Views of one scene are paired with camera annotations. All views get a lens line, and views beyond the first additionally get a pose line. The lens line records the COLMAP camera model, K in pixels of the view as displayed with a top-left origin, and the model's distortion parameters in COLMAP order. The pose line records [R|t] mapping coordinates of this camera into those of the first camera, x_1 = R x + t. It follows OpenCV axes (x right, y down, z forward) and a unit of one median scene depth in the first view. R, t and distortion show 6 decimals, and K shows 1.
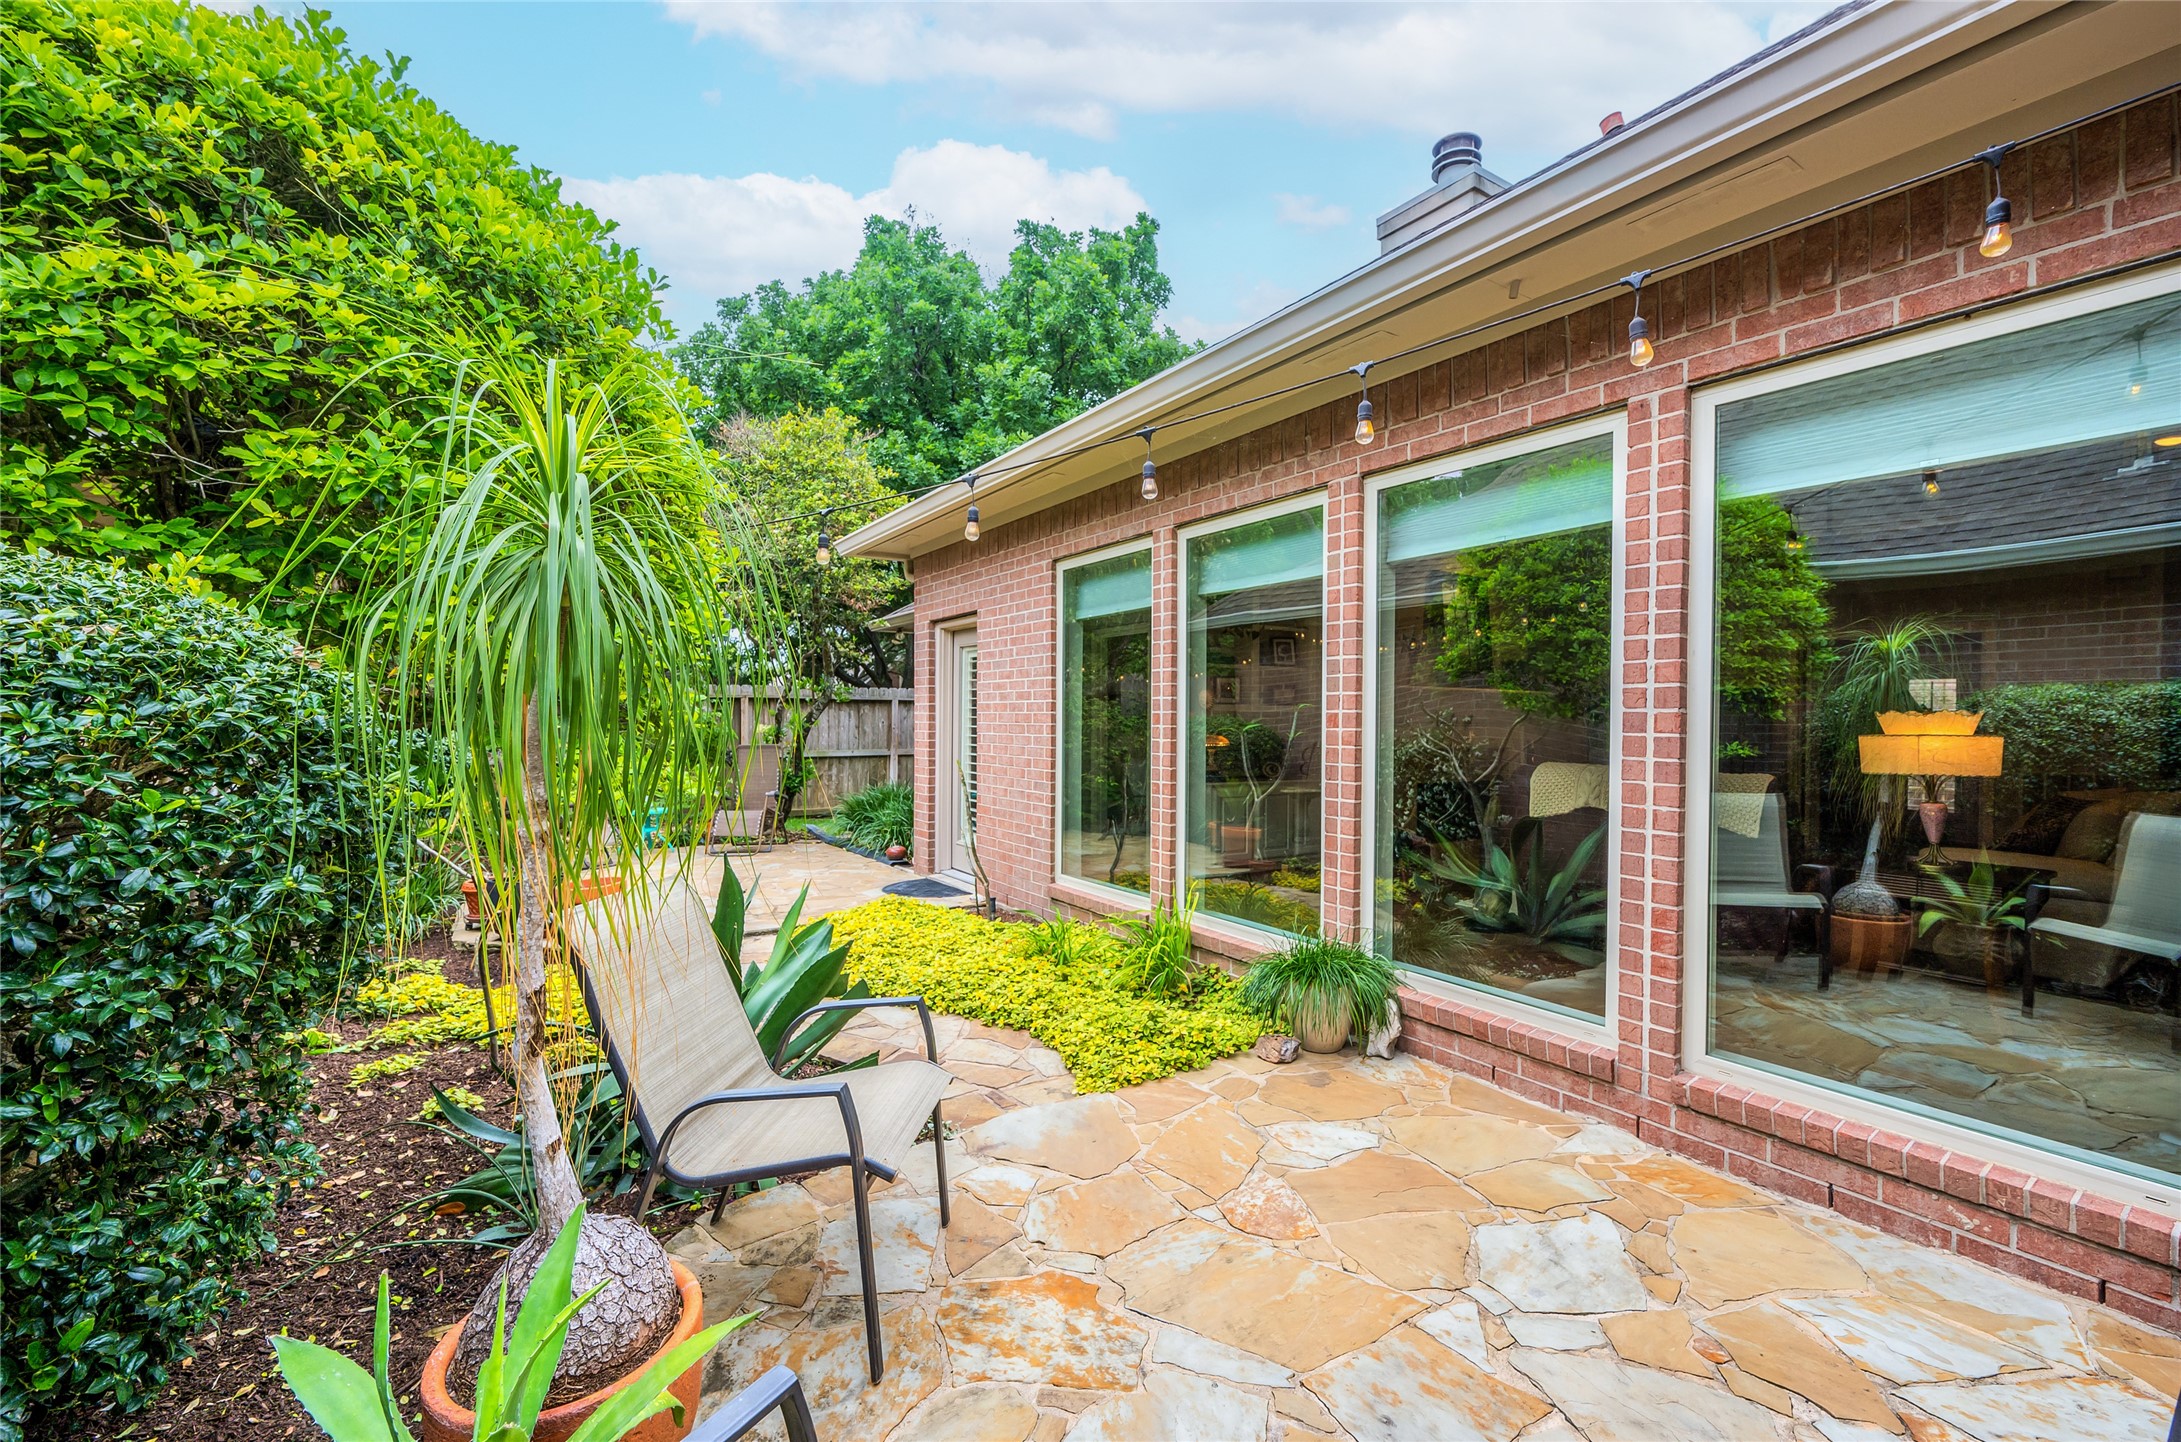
lens RADIAL K [[898.4, 0, 1090.5], [0, 898.4, 721.0], [0, 0, 1]] dist [0.007674, 0.000103]
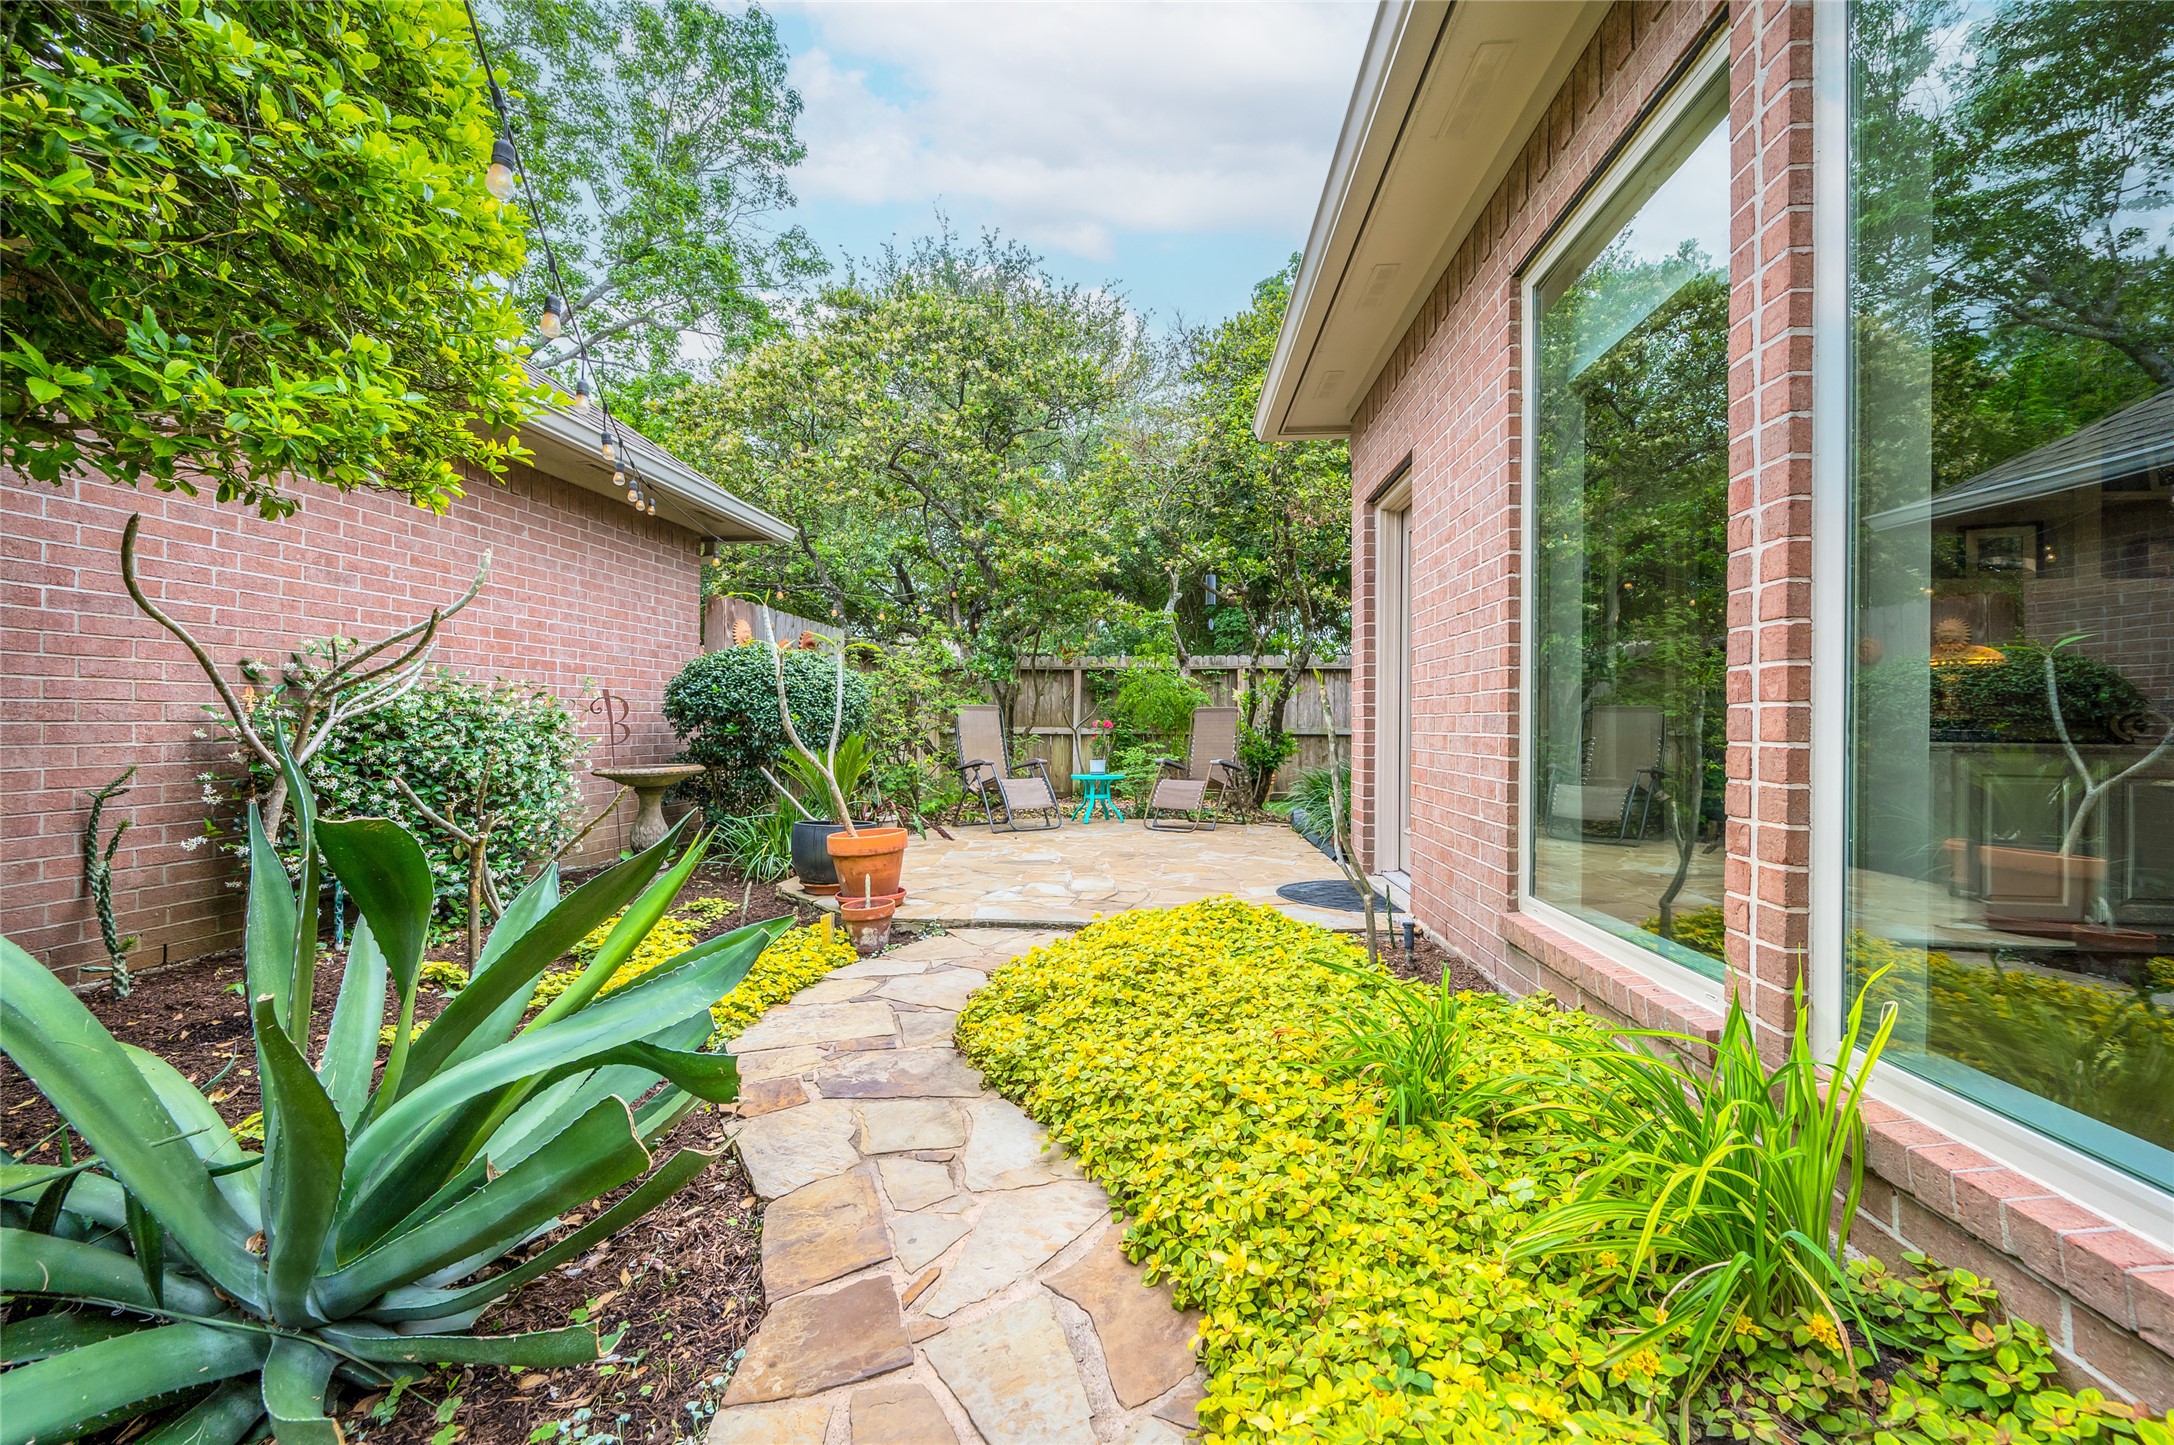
lens RADIAL K [[853.5, 0, 1087.0], [0, 853.5, 722.5], [0, 0, 1]] dist [-0.001936, -0.000001]
pose [[0.792449, 0.001438, -0.609936, 0.073318], [-0.004540, 0.999983, -0.003541, 0.091409], [0.609921, 0.005575, 0.792442, 0.564240]]
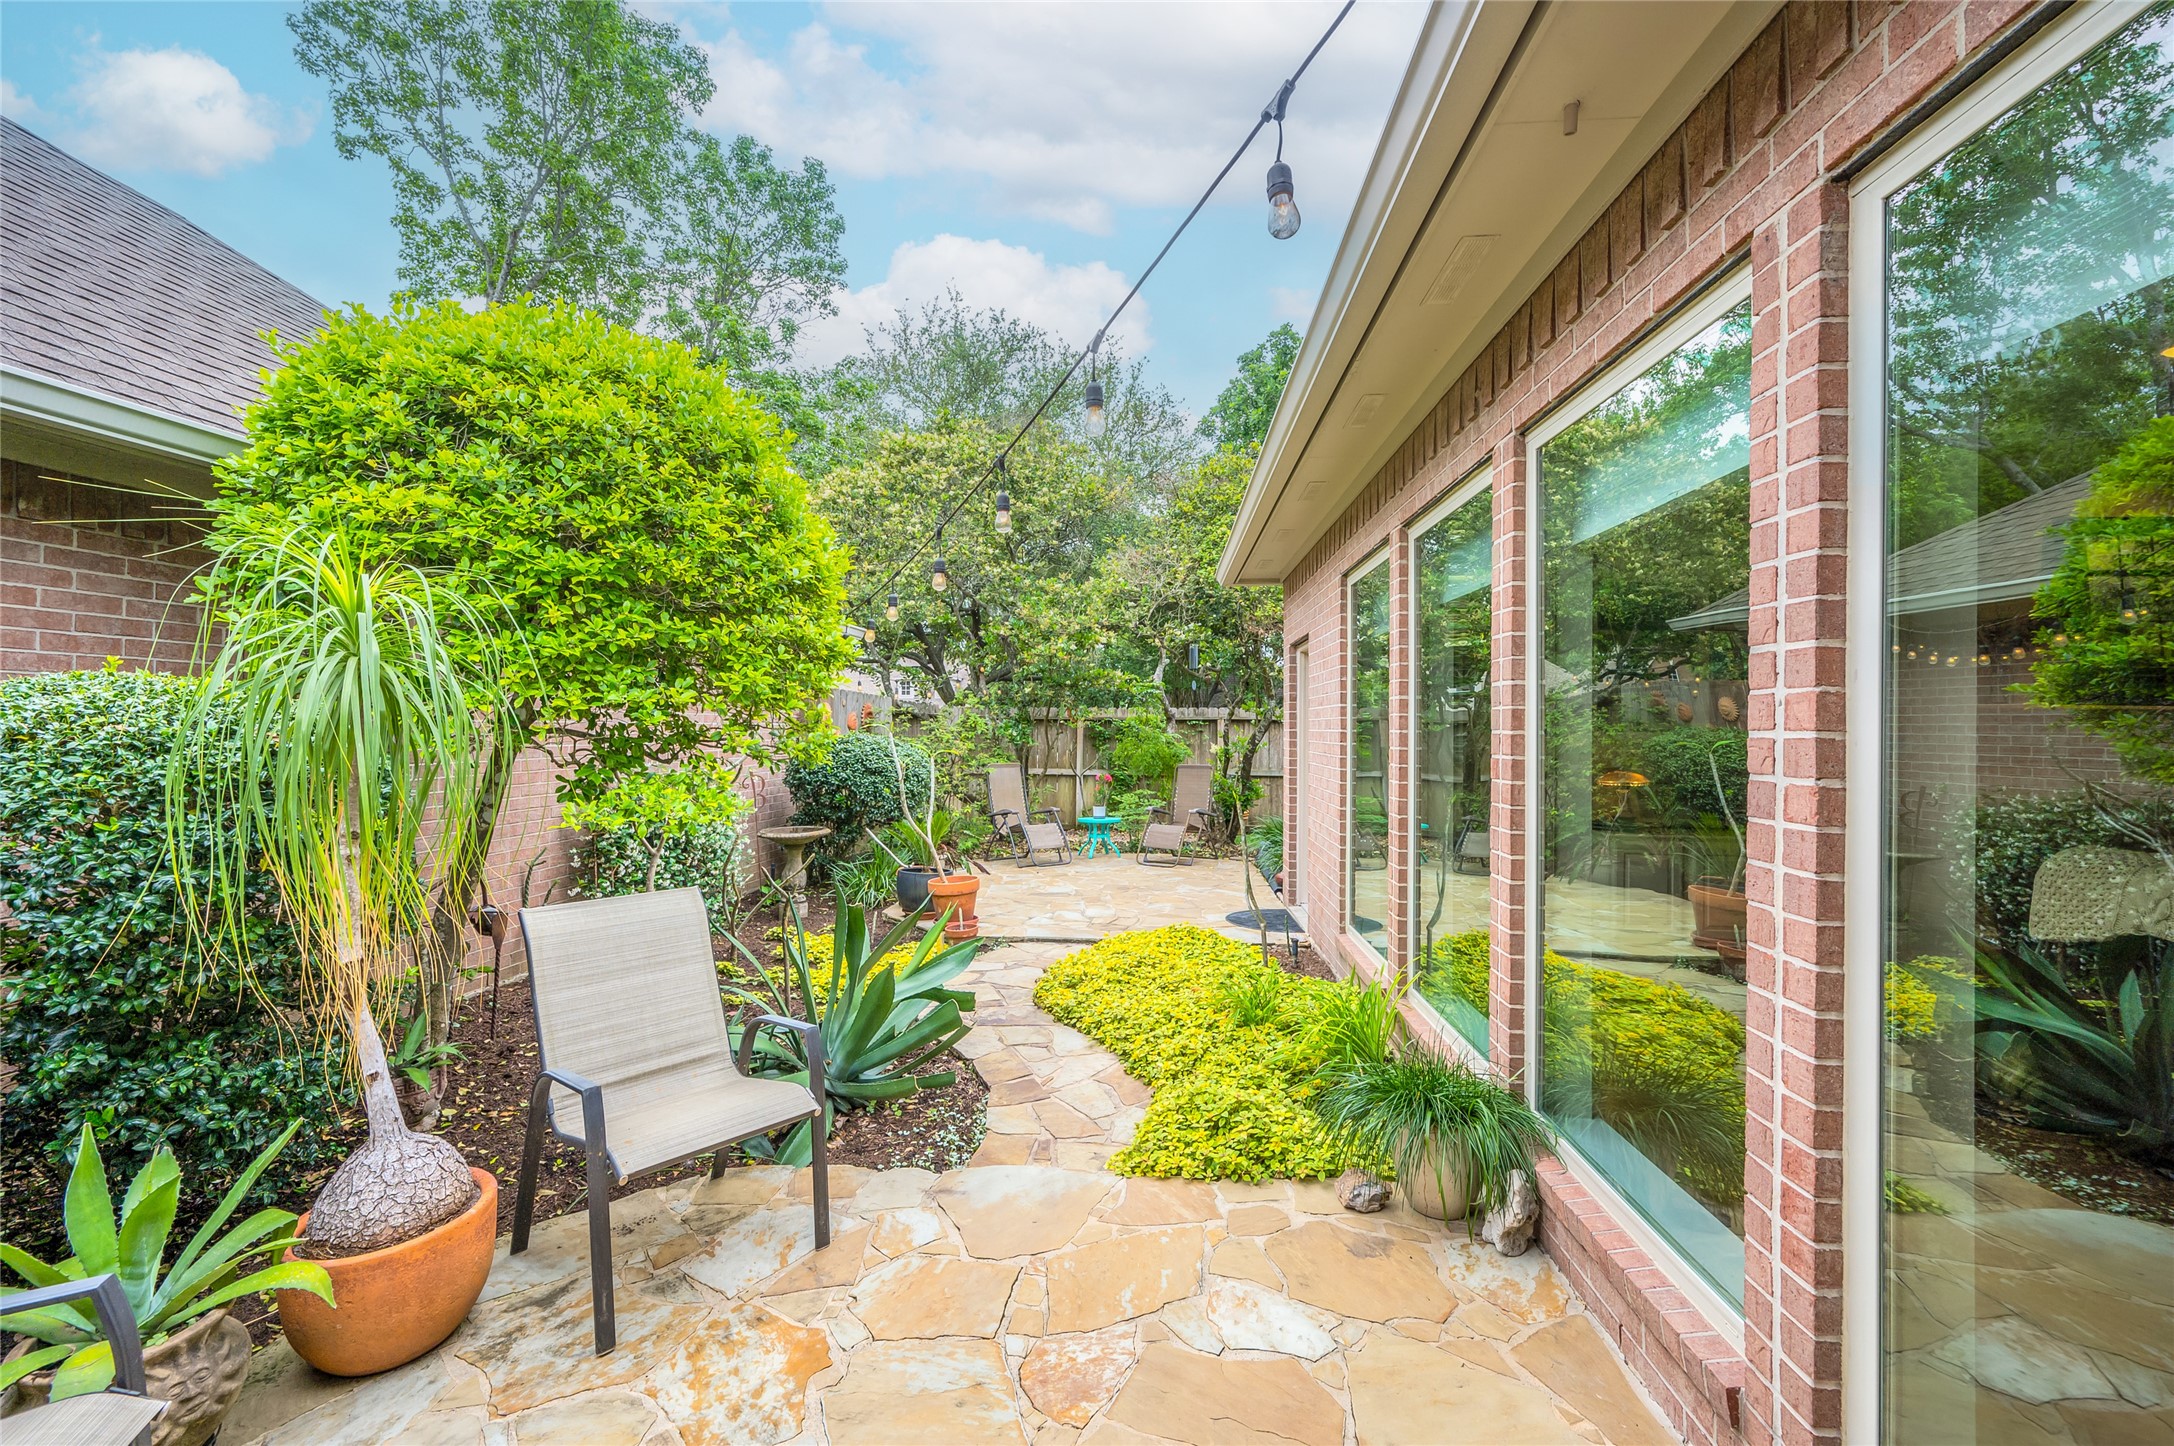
lens RADIAL K [[873.8, 0, 1087.0], [0, 873.8, 723.0], [0, 0, 1]] dist [0.000163, 0.000141]
pose [[0.796989, -0.001718, -0.603991, 0.338050], [-0.007182, 0.999898, -0.012321, -0.020794], [0.603951, 0.014157, 0.796896, 0.175649]]
